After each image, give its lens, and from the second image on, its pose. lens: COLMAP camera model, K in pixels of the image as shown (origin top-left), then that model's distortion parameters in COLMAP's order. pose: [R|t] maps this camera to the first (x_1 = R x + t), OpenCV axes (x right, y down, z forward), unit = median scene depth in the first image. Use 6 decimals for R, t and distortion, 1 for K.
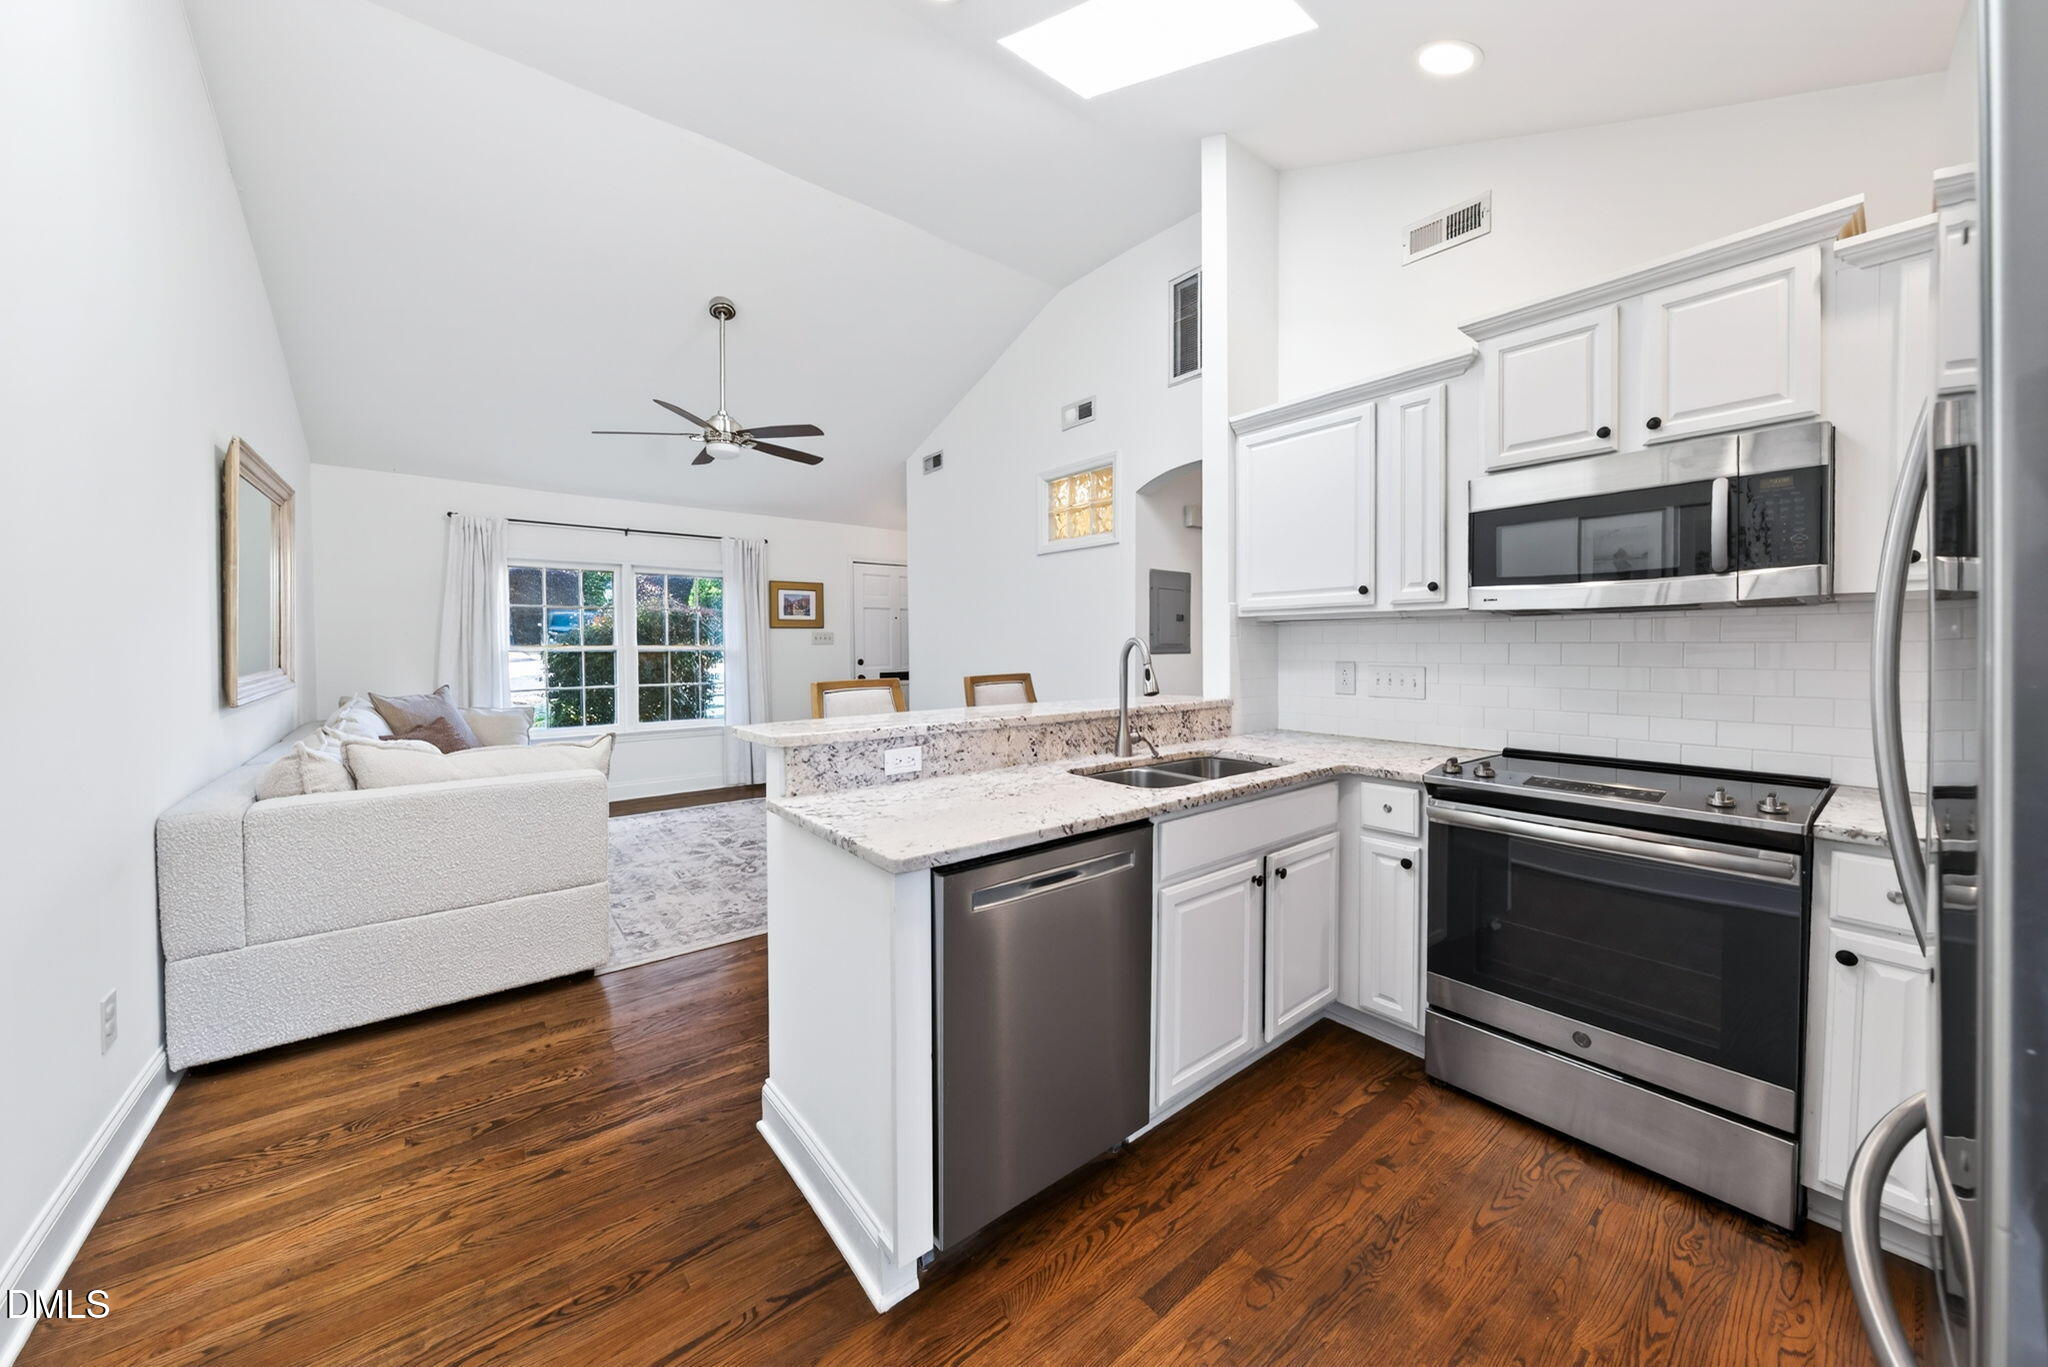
lens RADIAL K [[714.4, 0, 1036.2], [0, 714.4, 645.9], [0, 0, 1]] dist [-0.000490, -0.000421]
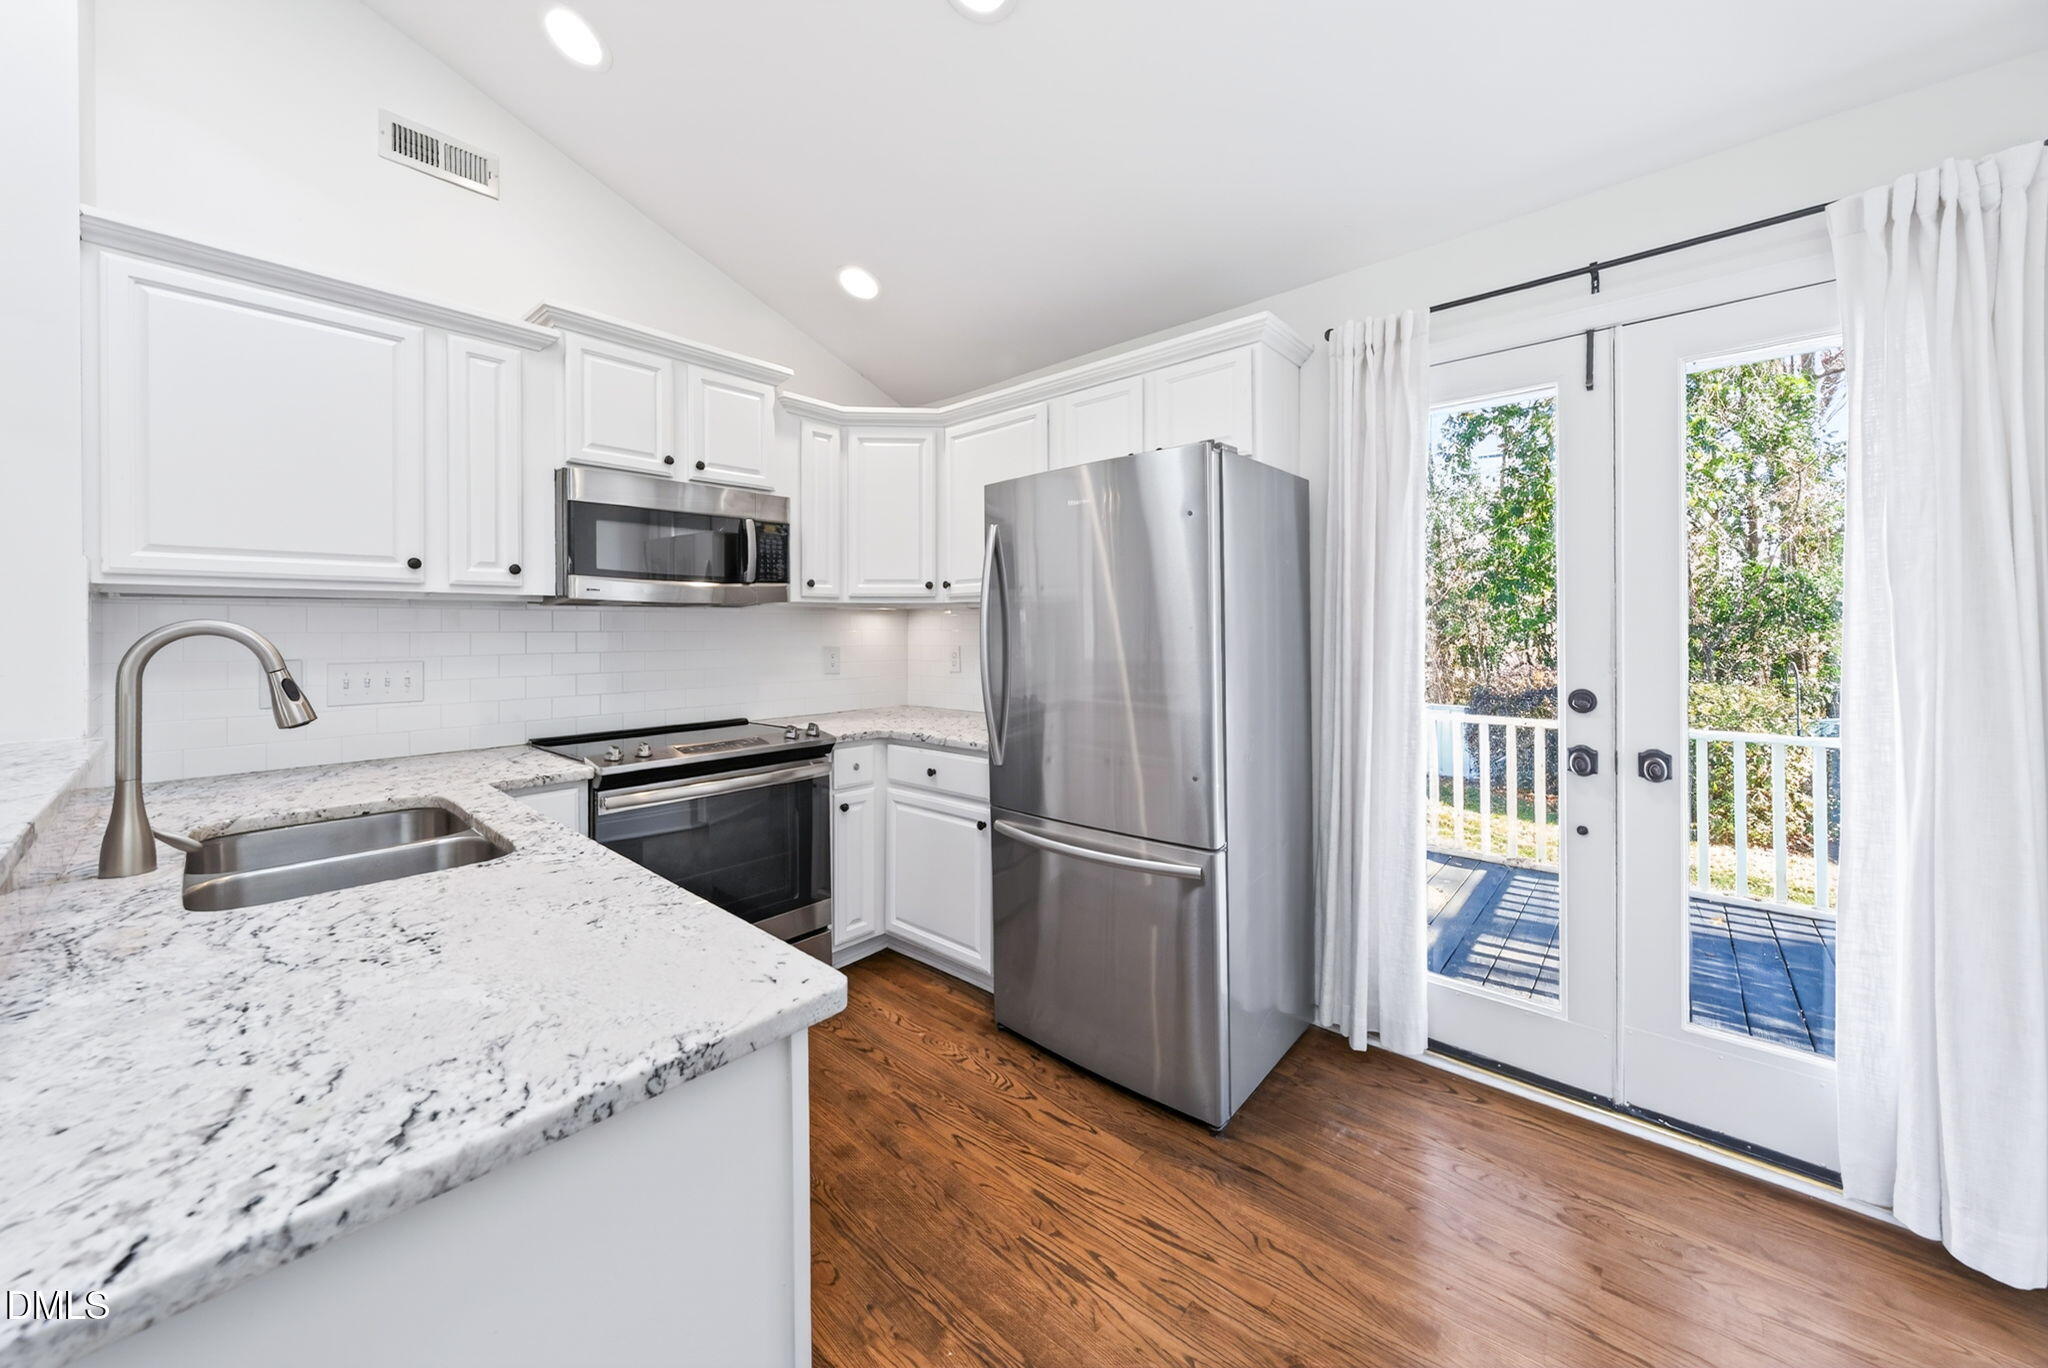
lens RADIAL K [[724.2, 0, 1015.8], [0, 724.2, 614.6], [0, 0, 1]] dist [-0.000126, -0.000212]
pose [[-0.142157, 0.022982, 0.989577, -0.447638], [0.005904, 0.999732, -0.022370, -0.001761], [-0.989826, 0.002662, -0.142255, 0.508276]]
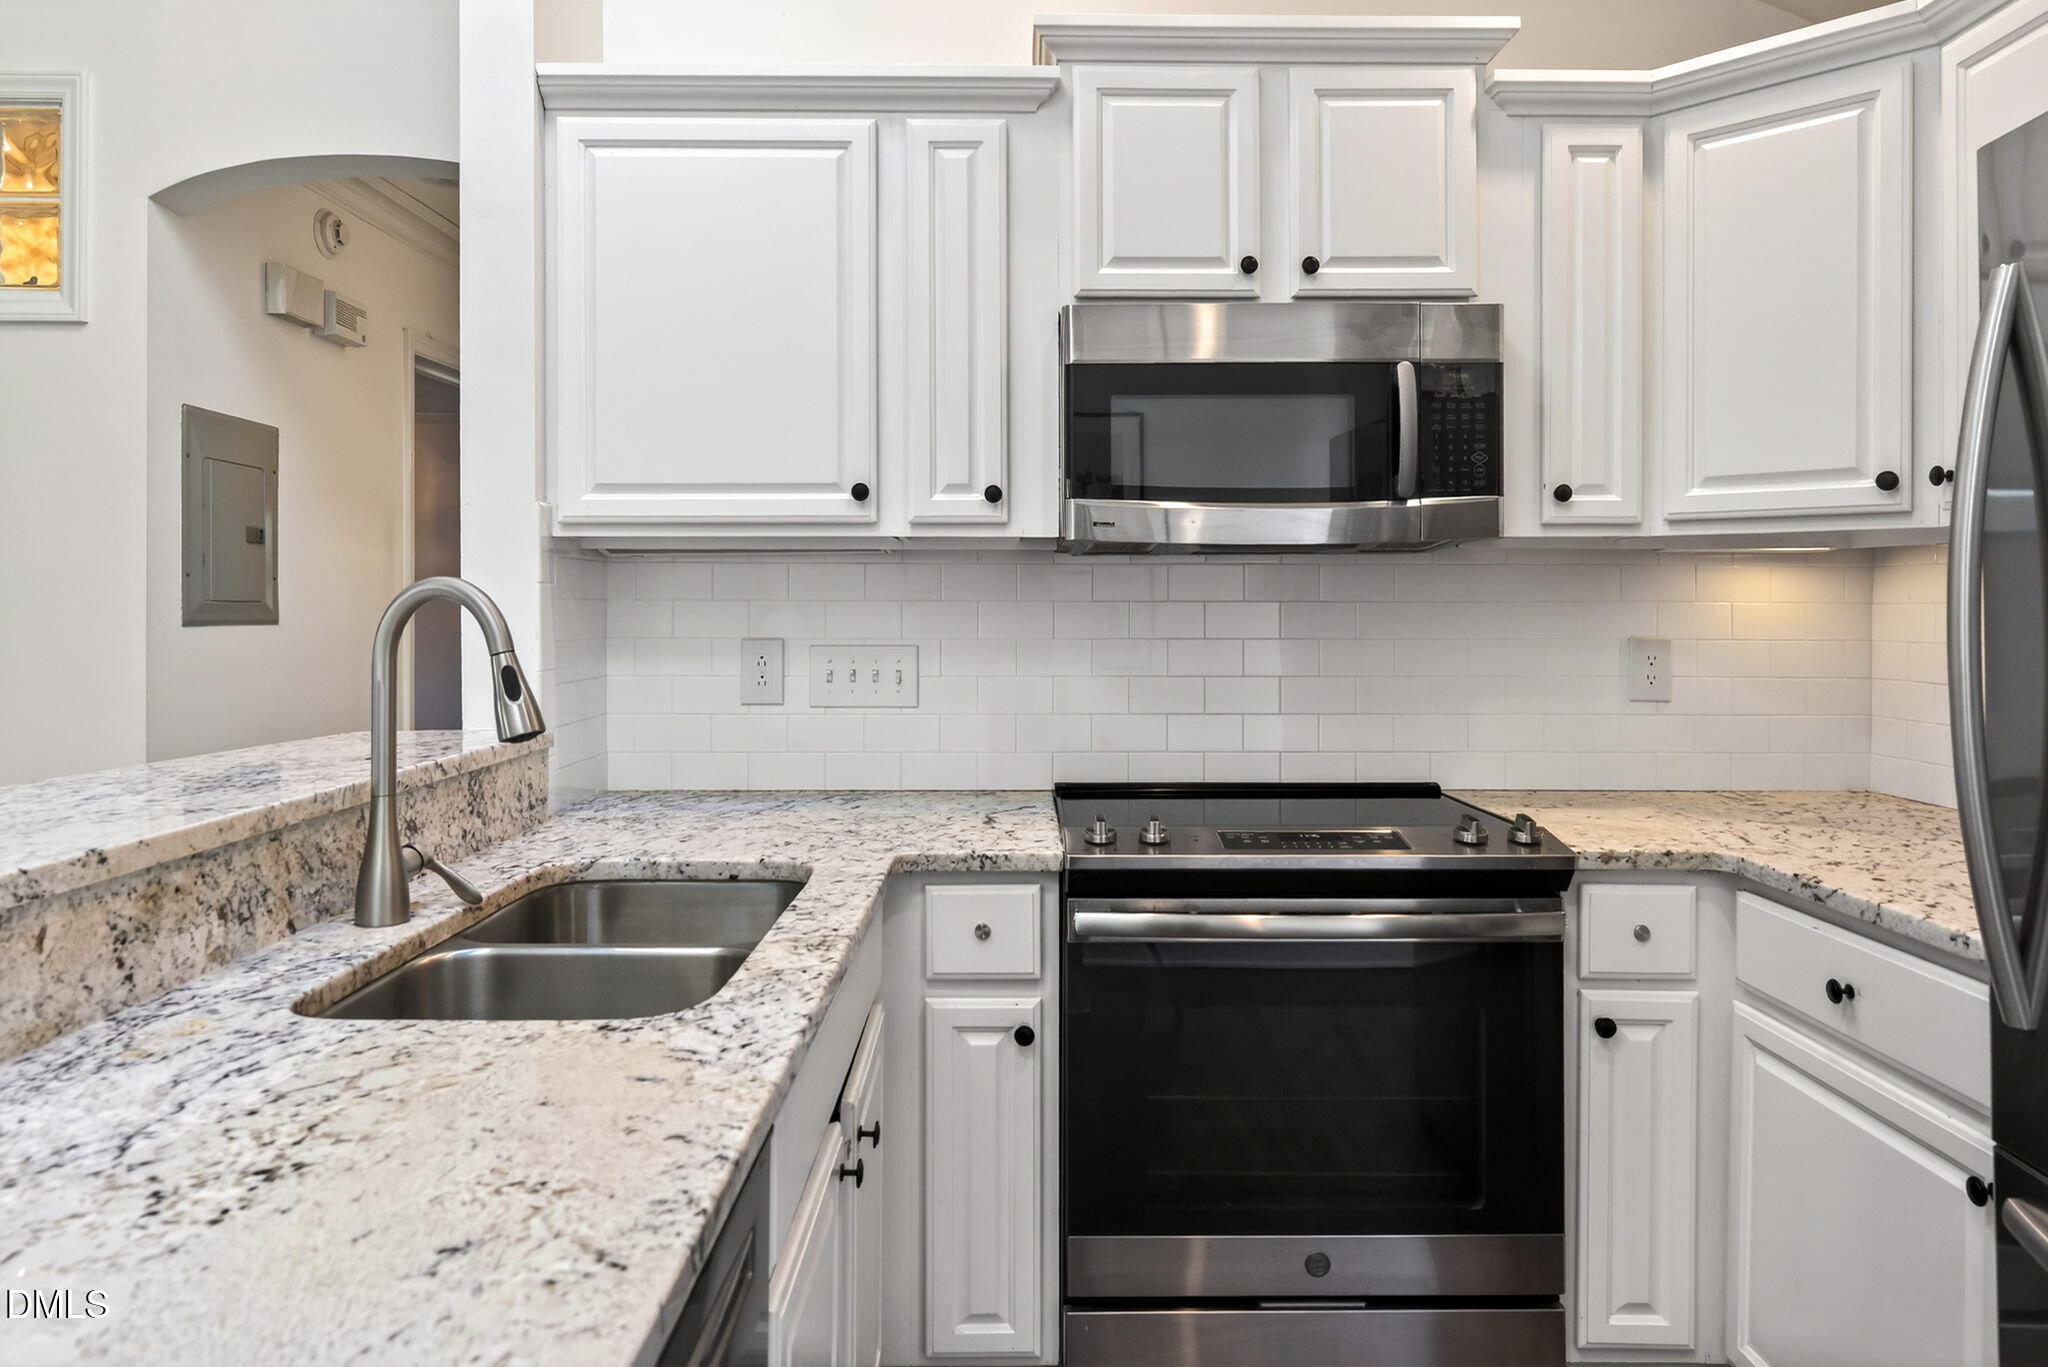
lens RADIAL K [[1303.7, 0, 1050.1], [0, 1303.7, 591.9], [0, 0, 1]] dist [0.003294, -0.002824]
pose [[0.627364, 0.011144, 0.778647, -0.173974], [-0.001348, 0.999912, -0.013225, 0.002537], [-0.778725, 0.007247, 0.627323, 0.364168]]
